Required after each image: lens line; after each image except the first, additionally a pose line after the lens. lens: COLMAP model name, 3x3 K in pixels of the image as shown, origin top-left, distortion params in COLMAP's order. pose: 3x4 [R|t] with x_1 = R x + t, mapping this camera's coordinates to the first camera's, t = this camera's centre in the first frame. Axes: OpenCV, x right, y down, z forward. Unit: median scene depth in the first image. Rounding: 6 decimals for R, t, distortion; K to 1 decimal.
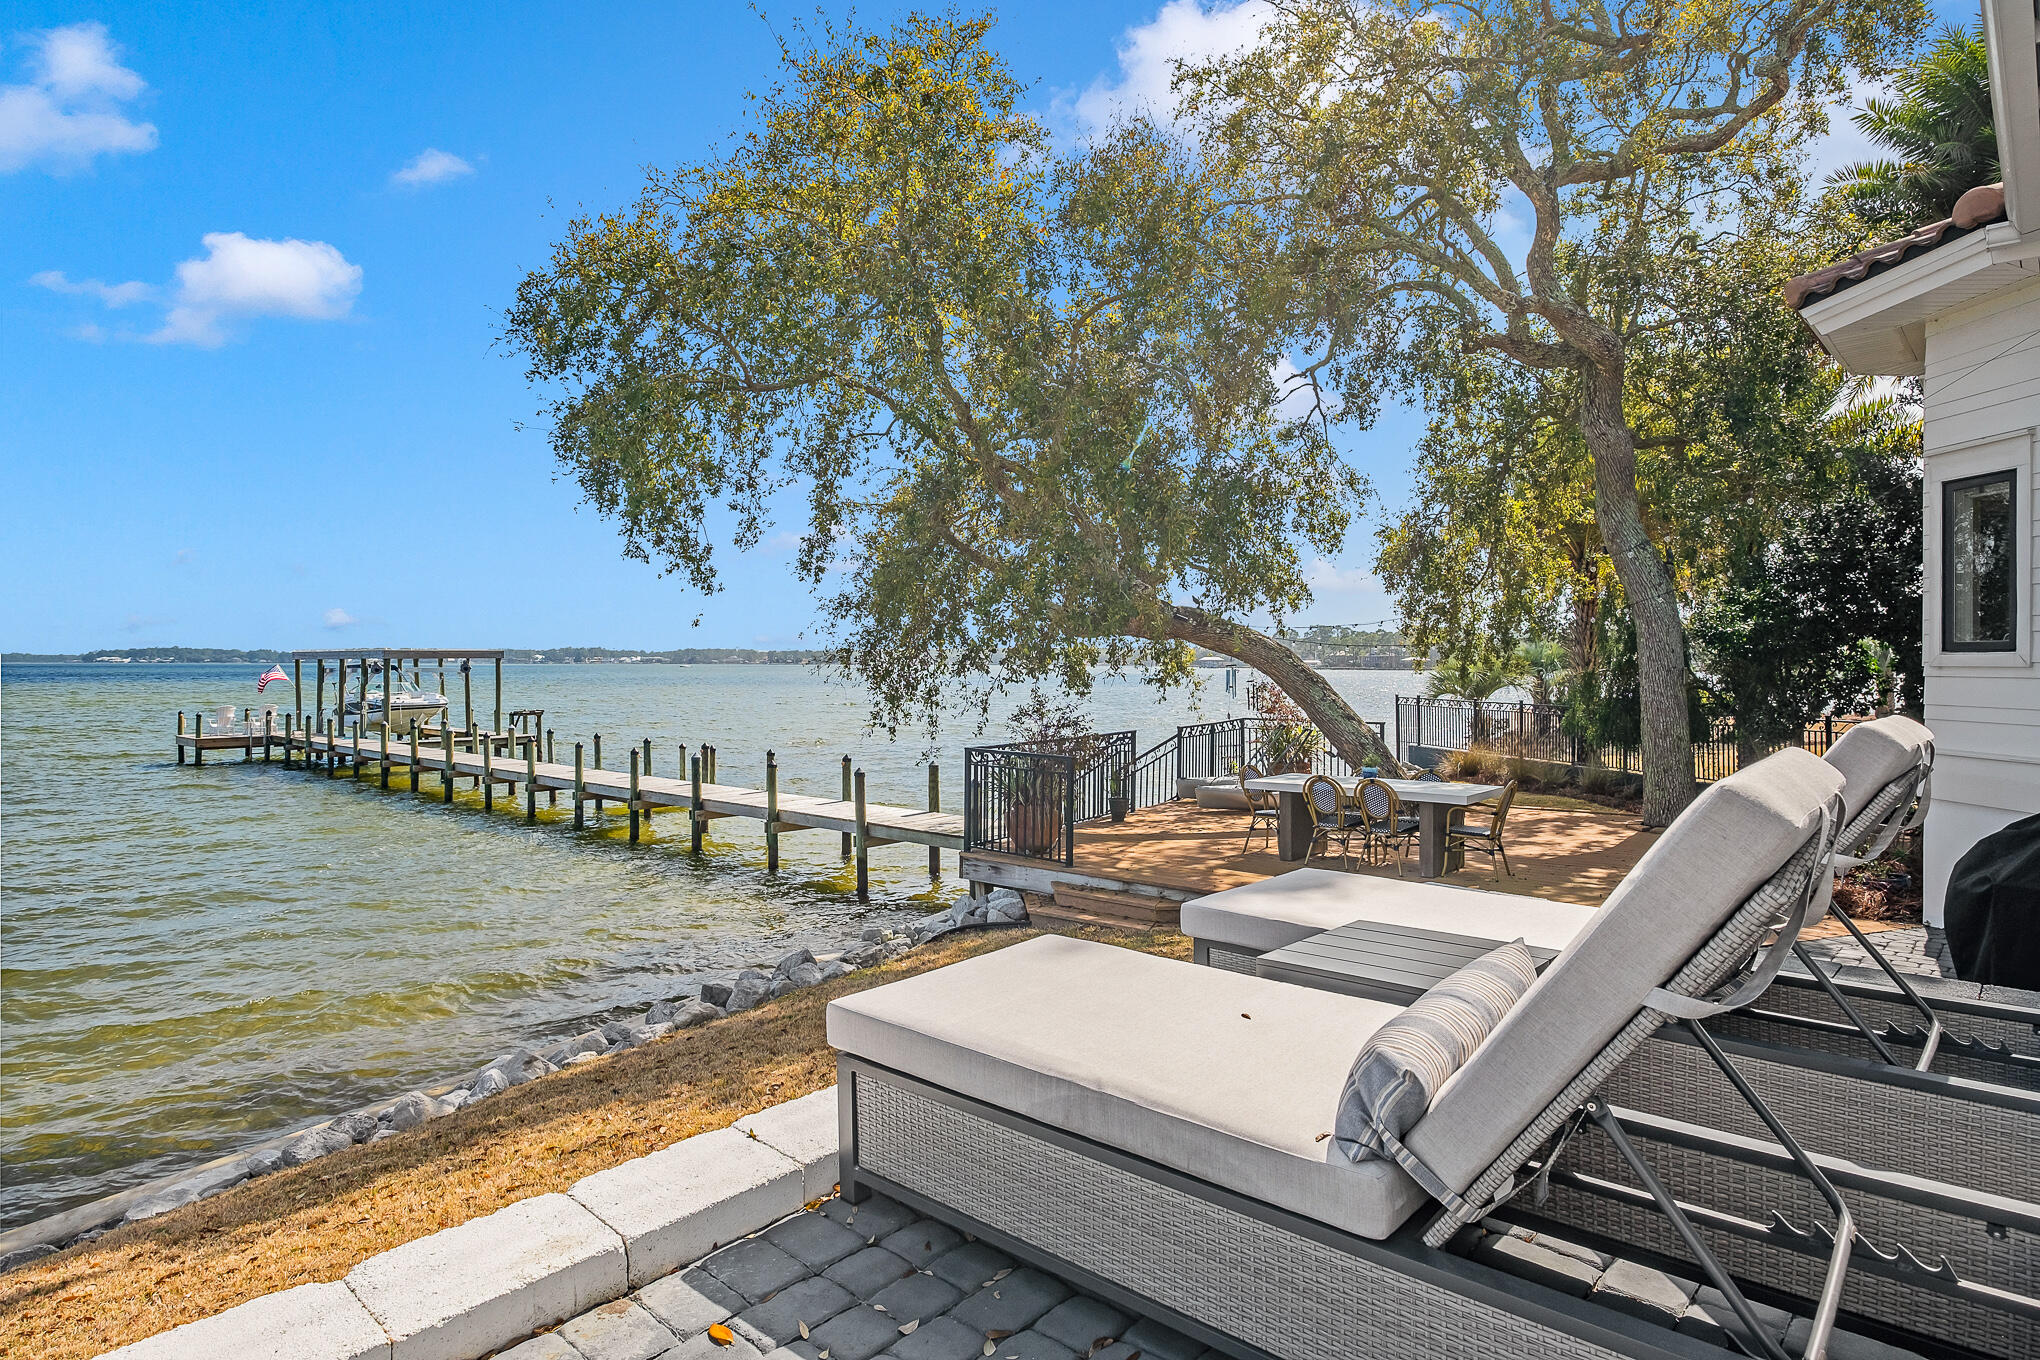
lens RADIAL K [[1087.0, 0, 1015.9], [0, 1087.0, 679.8], [0, 0, 1]] dist [-0.000765, -0.000067]
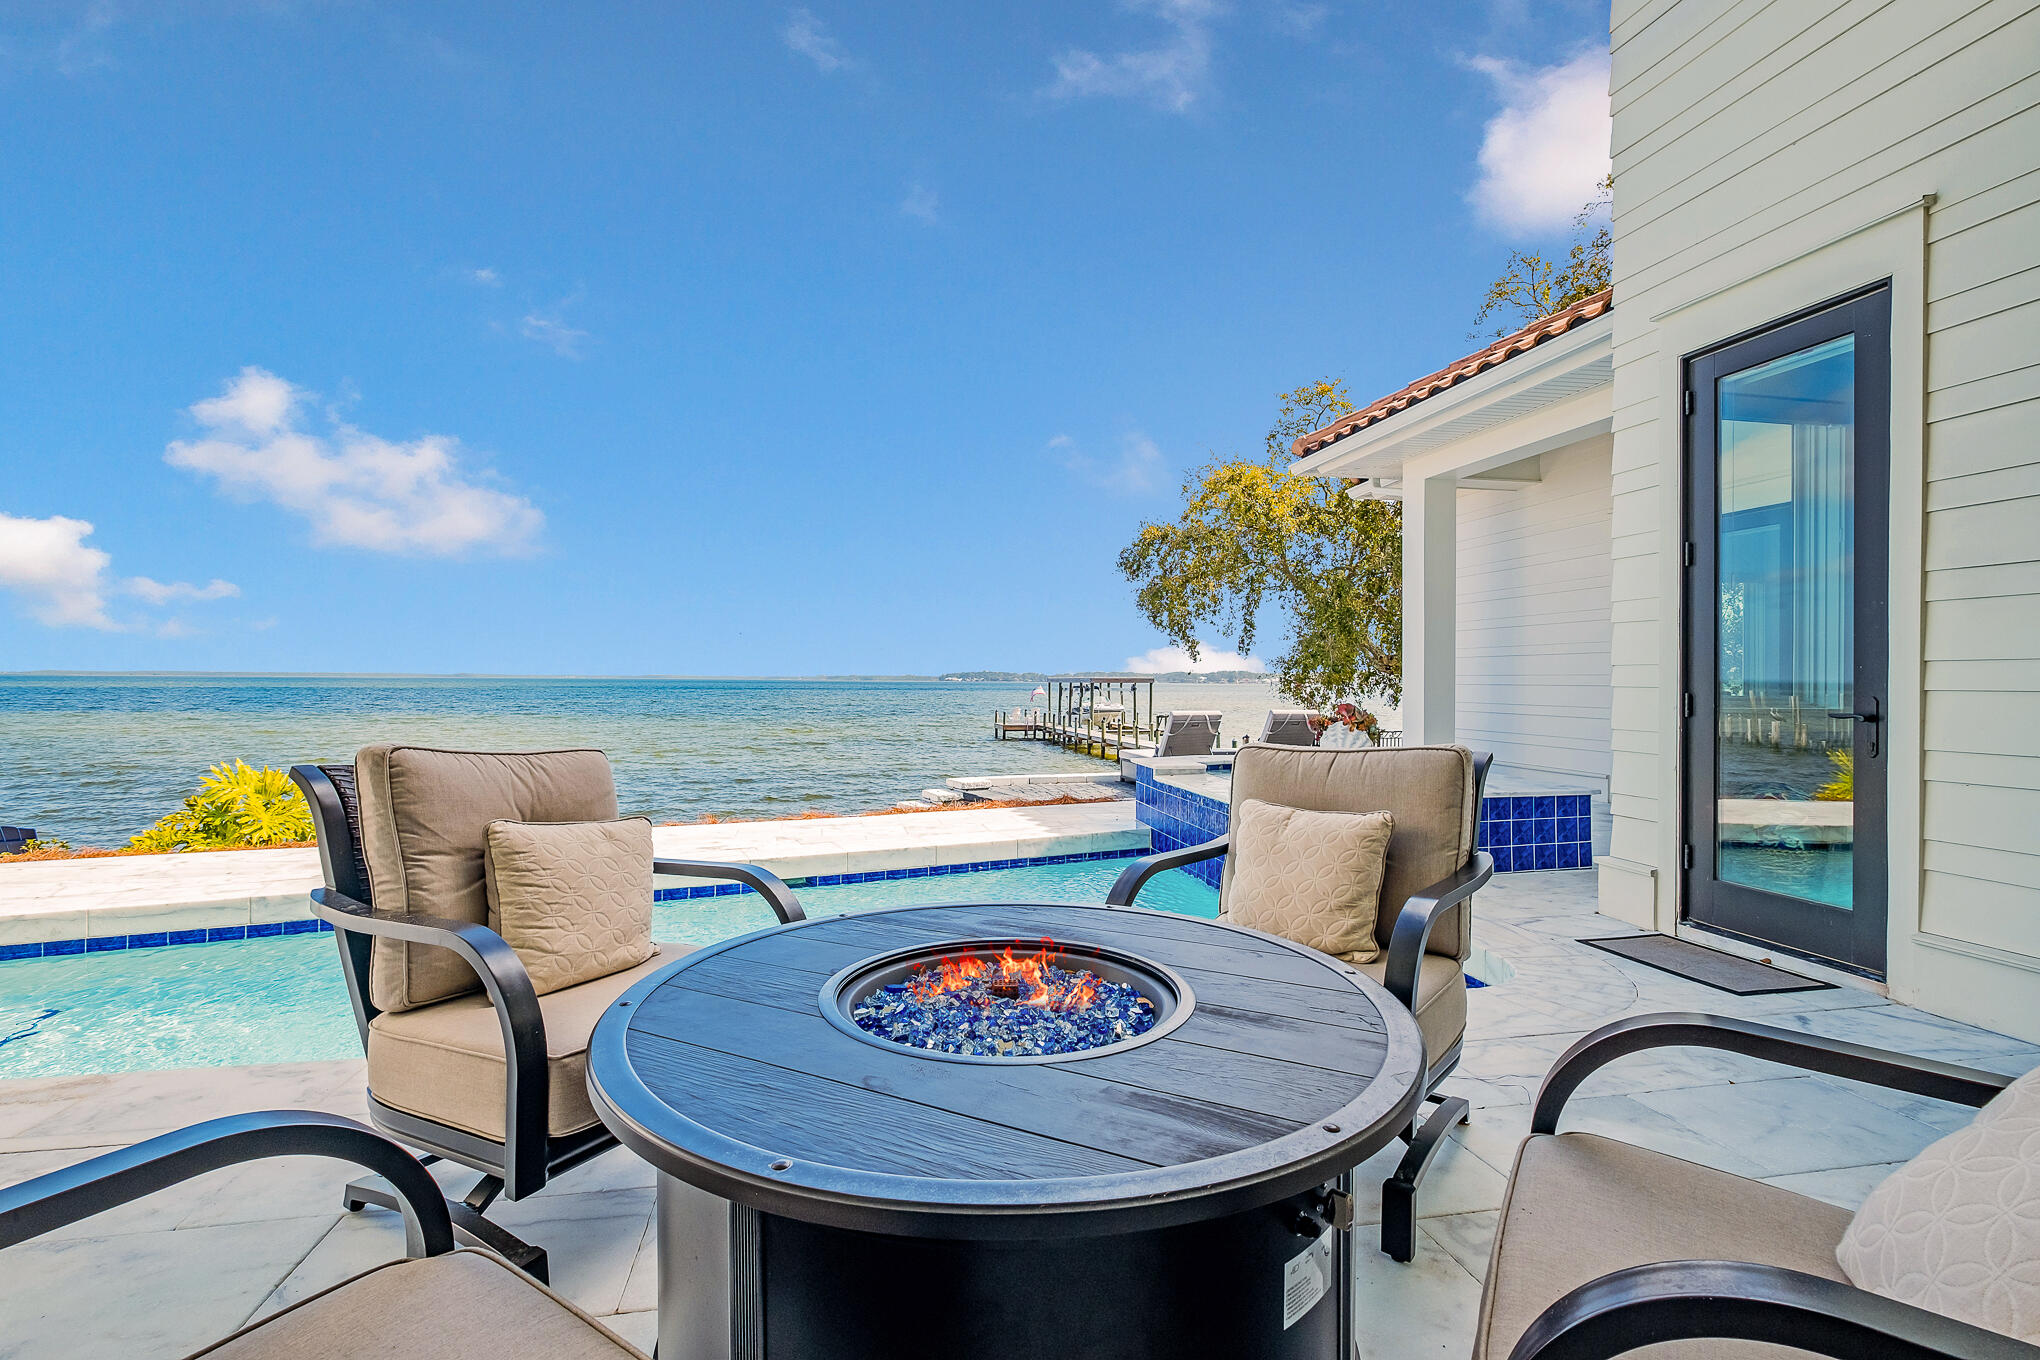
lens RADIAL K [[922.5, 0, 1009.6], [0, 922.5, 689.7], [0, 0, 1]] dist [0.000559, 0.000025]
pose [[0.810170, 0.009210, -0.586123, 0.174937], [-0.012890, 0.999915, -0.002105, -0.003204], [0.586054, 0.009260, 0.810219, -0.267067]]
